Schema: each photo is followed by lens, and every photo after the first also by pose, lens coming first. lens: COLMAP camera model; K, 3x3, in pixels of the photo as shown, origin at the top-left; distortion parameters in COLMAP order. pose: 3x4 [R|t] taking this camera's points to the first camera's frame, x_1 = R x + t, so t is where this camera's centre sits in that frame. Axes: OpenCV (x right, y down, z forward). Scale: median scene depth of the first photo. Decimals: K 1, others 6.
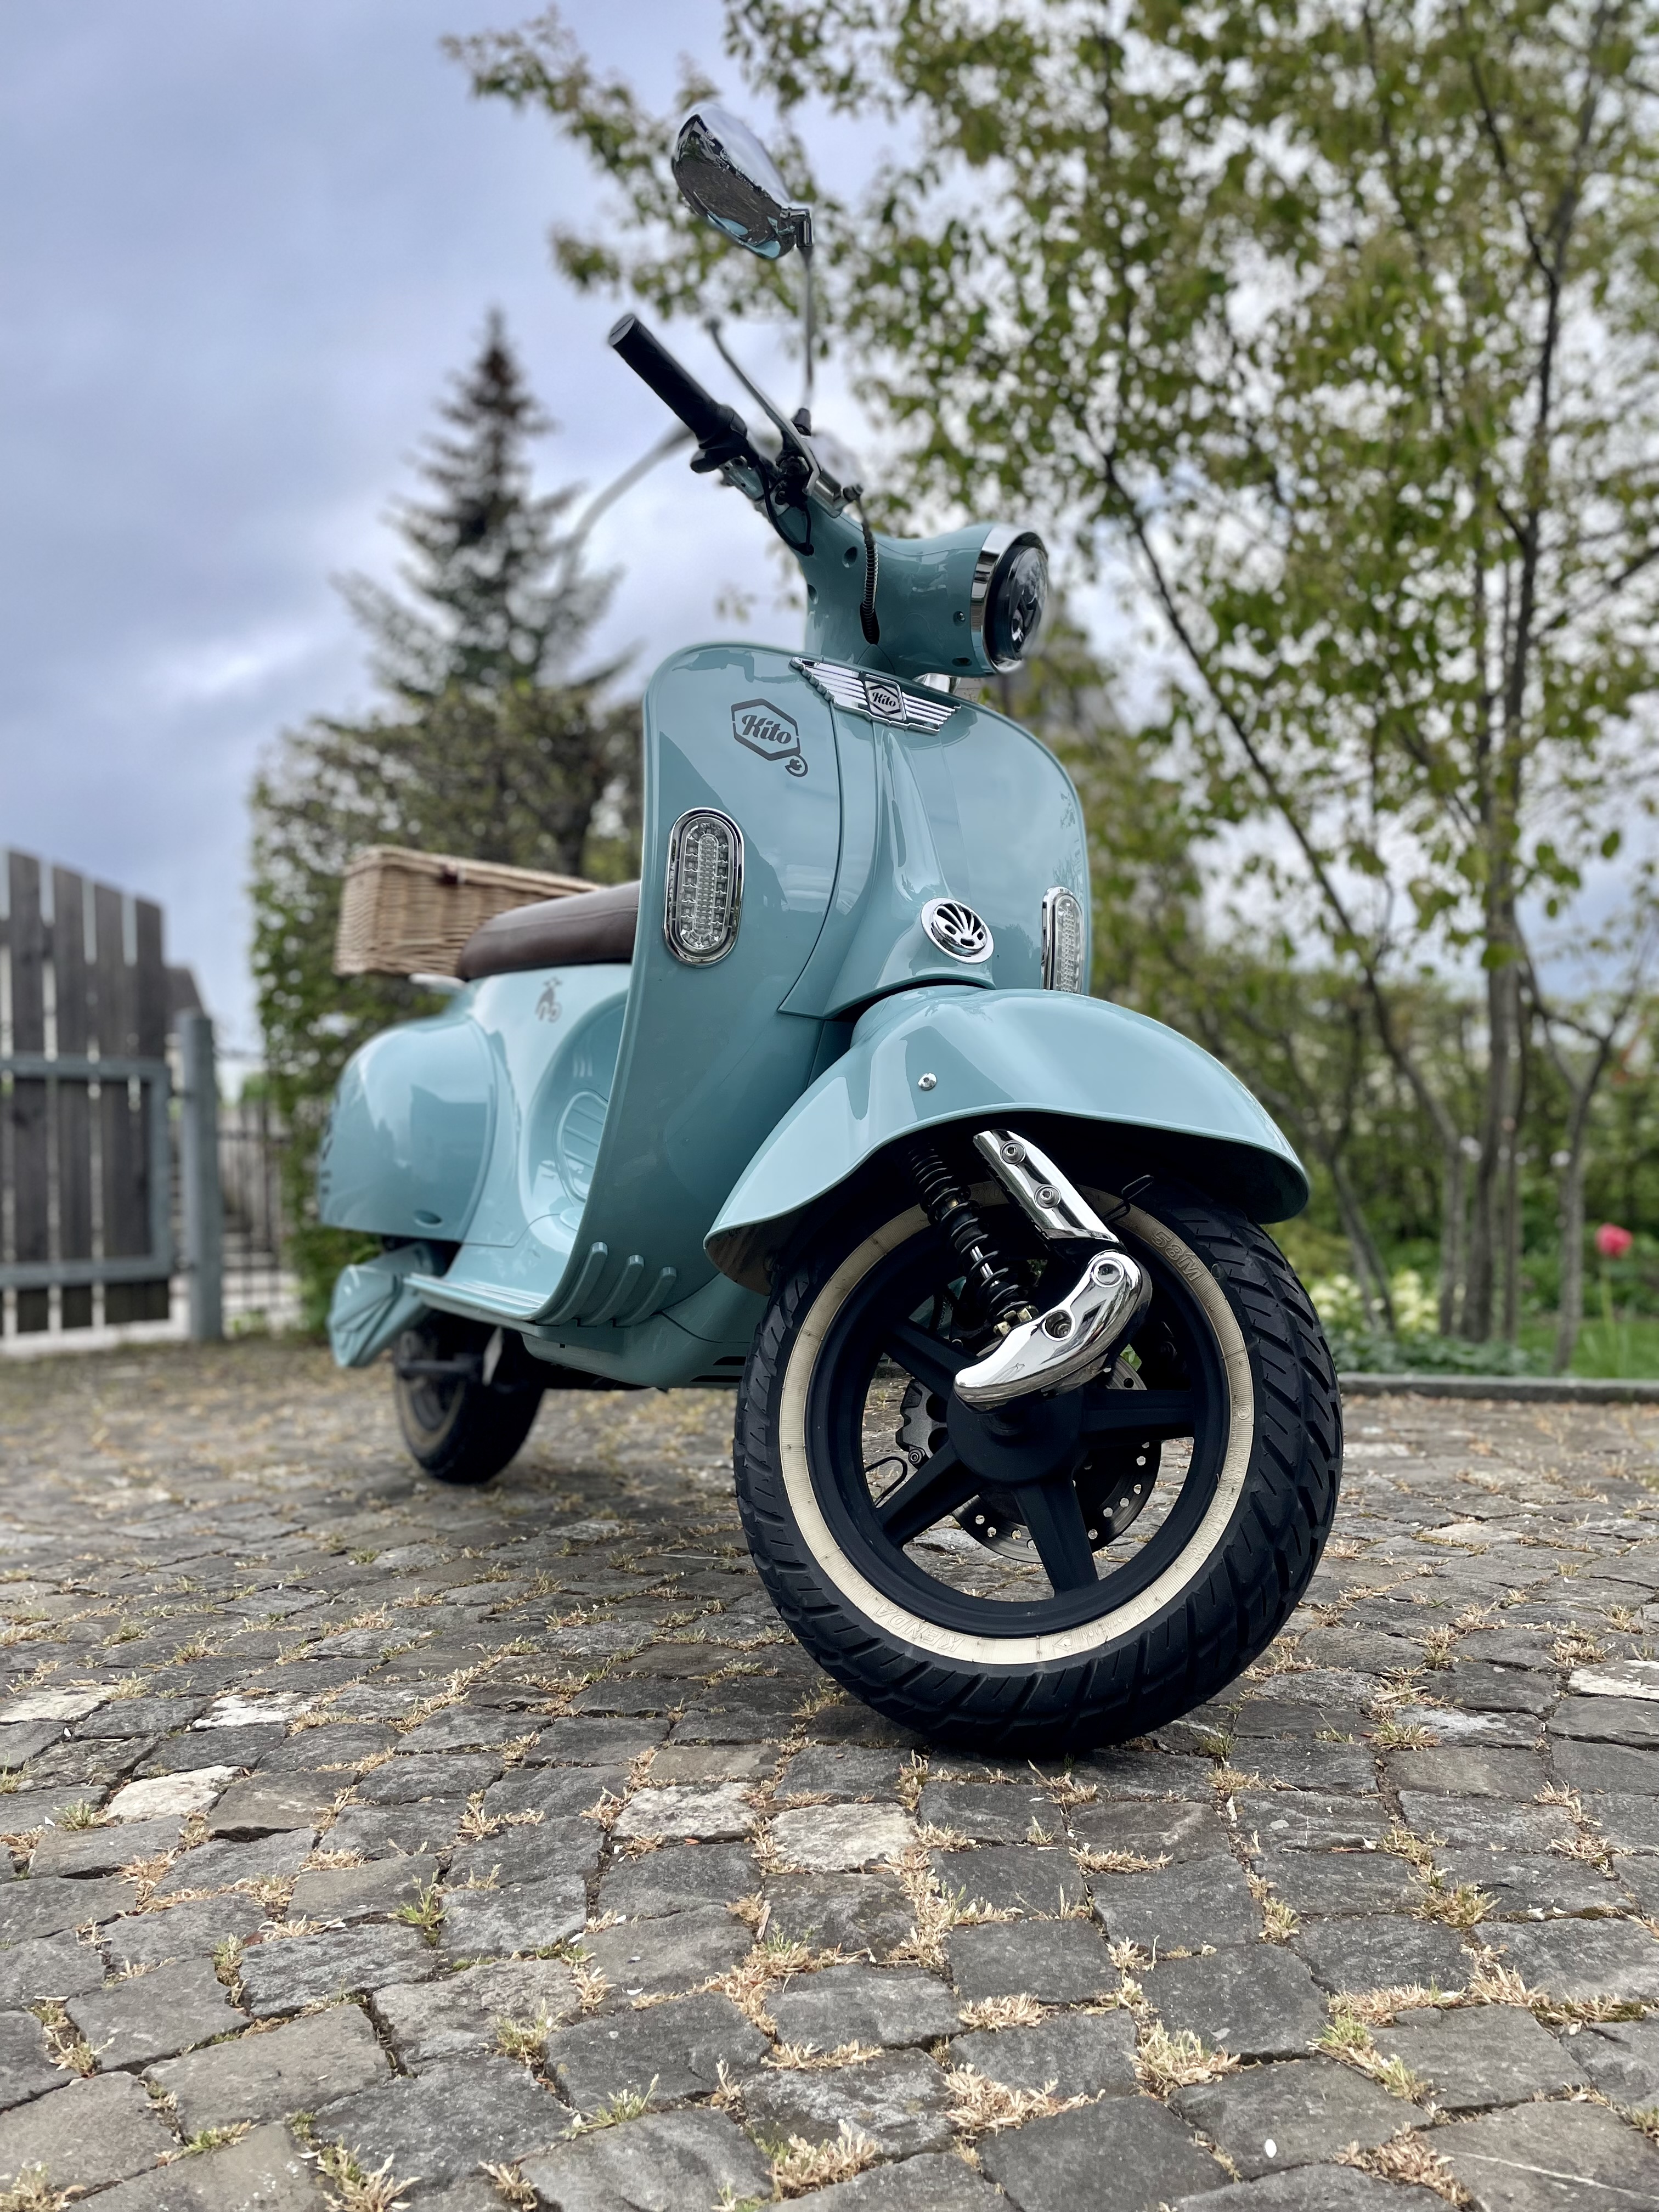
lens RADIAL K [[1671.0, 0, 833.3], [0, 1671.0, 1102.7], [0, 0, 1]] dist [0.007179, -0.001834]
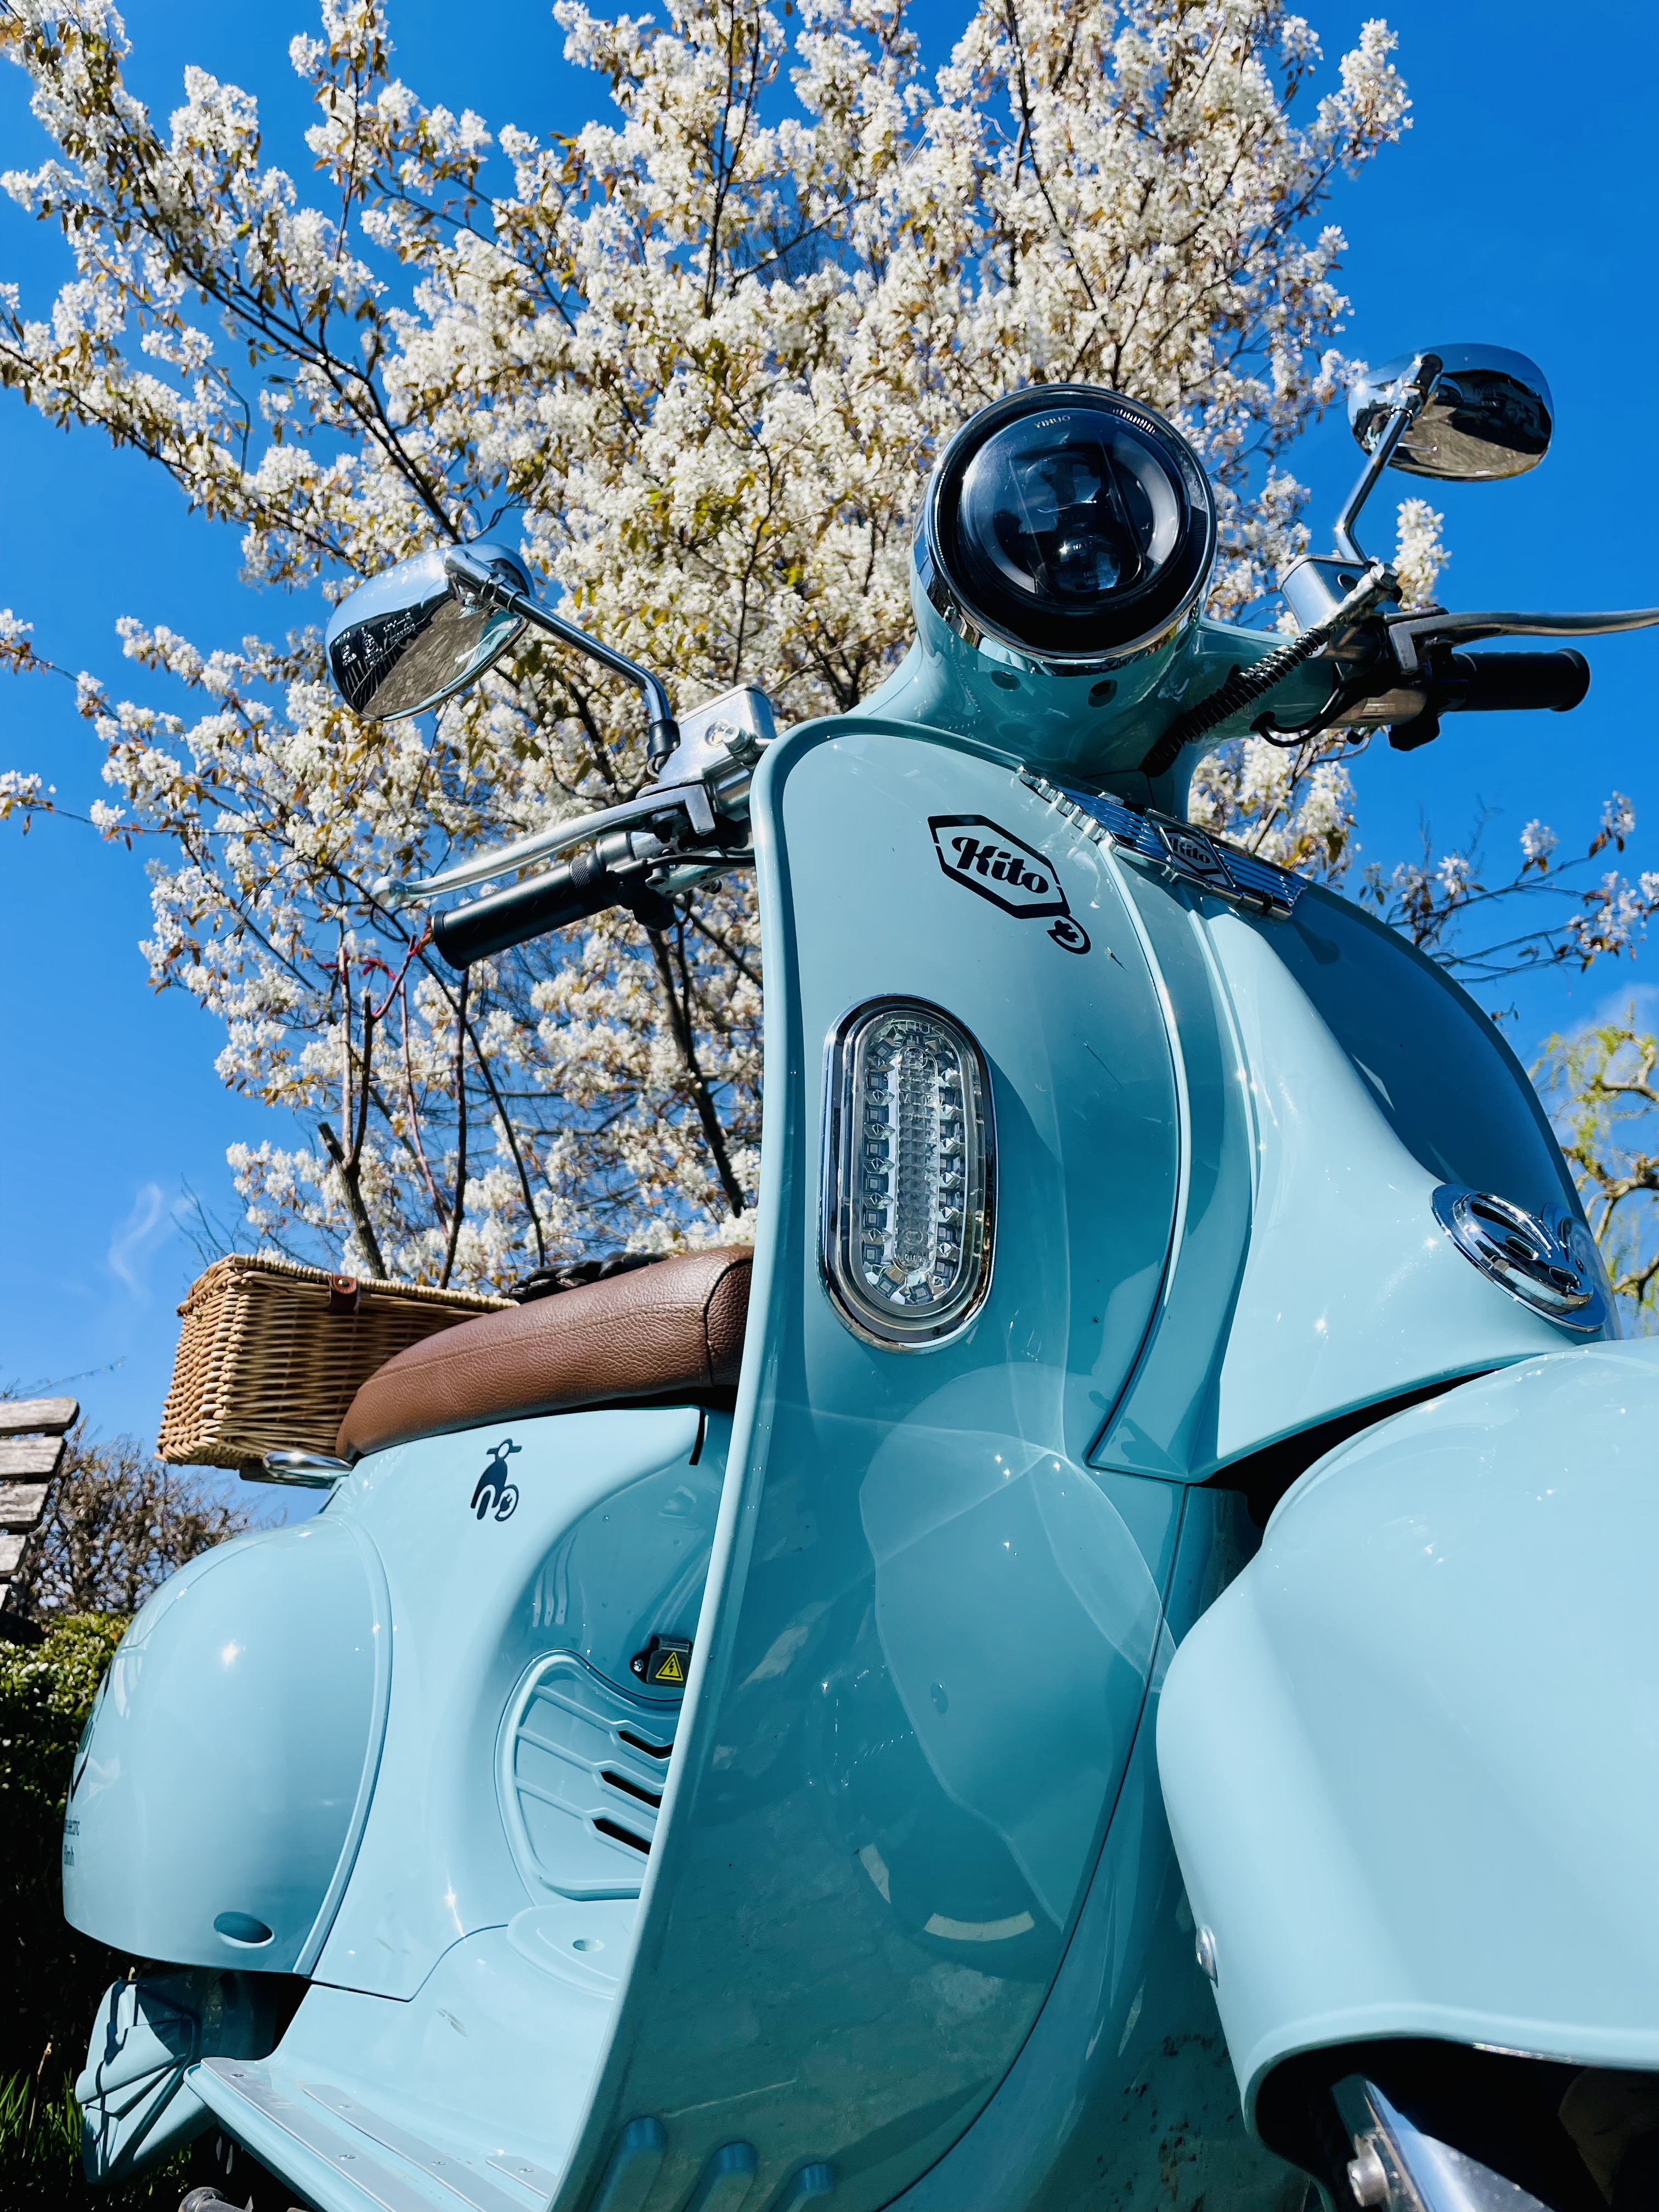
lens RADIAL K [[1671.0, 0, 824.2], [0, 1671.0, 1101.4], [0, 0, 1]] dist [0.007179, -0.001834]
pose [[0.998684, -0.017583, 0.048186, -0.114745], [0.030967, 0.955578, -0.293106, -0.019380], [-0.040892, 0.294212, 0.954865, 0.563873]]
